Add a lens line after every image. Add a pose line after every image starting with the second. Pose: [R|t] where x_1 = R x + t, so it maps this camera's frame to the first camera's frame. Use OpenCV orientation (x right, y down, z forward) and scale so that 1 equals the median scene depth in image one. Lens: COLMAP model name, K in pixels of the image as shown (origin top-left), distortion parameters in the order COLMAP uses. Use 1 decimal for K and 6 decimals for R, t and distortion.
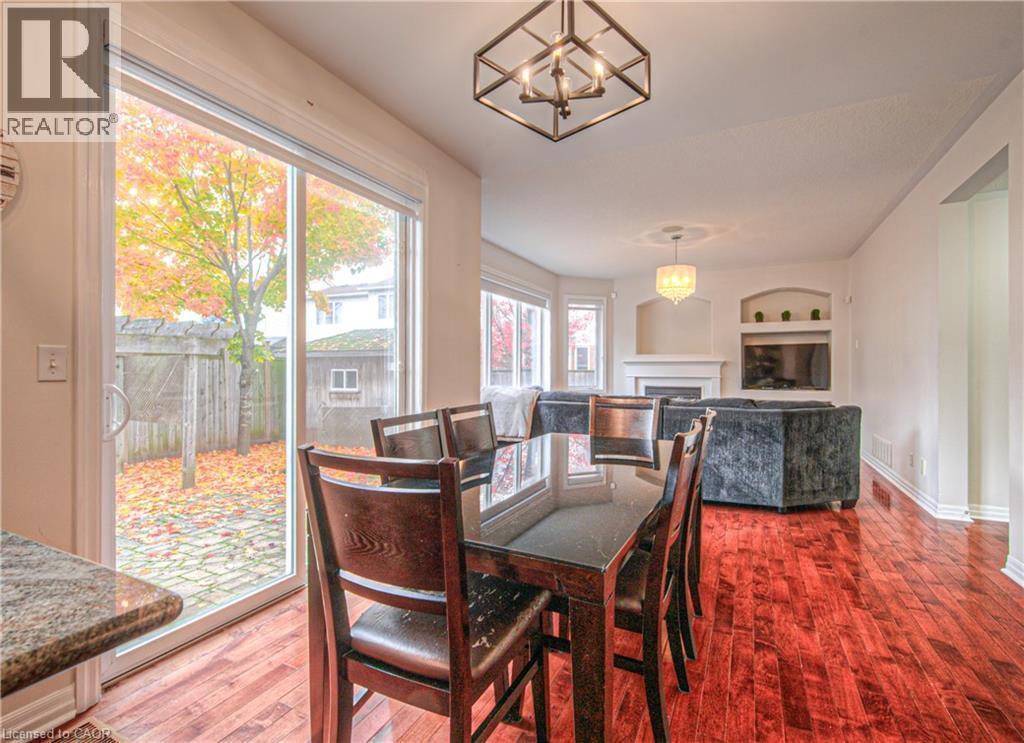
lens RADIAL K [[452.8, 0, 512.0], [0, 452.8, 371.5], [0, 0, 1]] dist [0.001662, 0.000307]
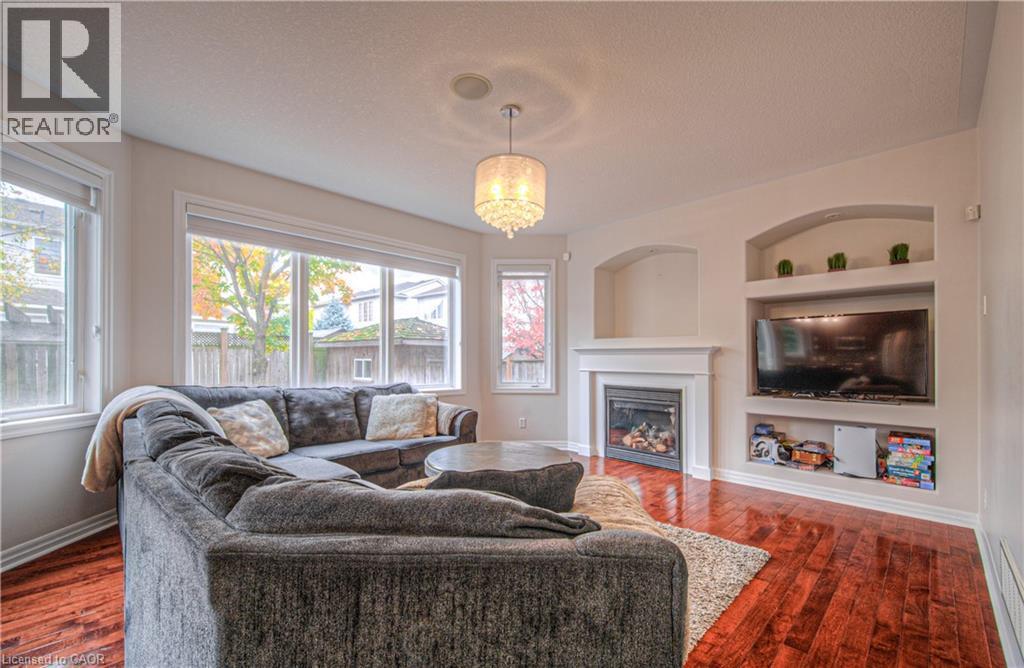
lens RADIAL K [[408.2, 0, 509.6], [0, 408.2, 359.7], [0, 0, 1]] dist [-0.000609, -0.000249]
pose [[0.946884, 0.005655, -0.321524, 0.381511], [-0.007758, 0.999956, -0.005261, -0.001564], [0.321480, 0.007476, 0.946887, 0.402497]]
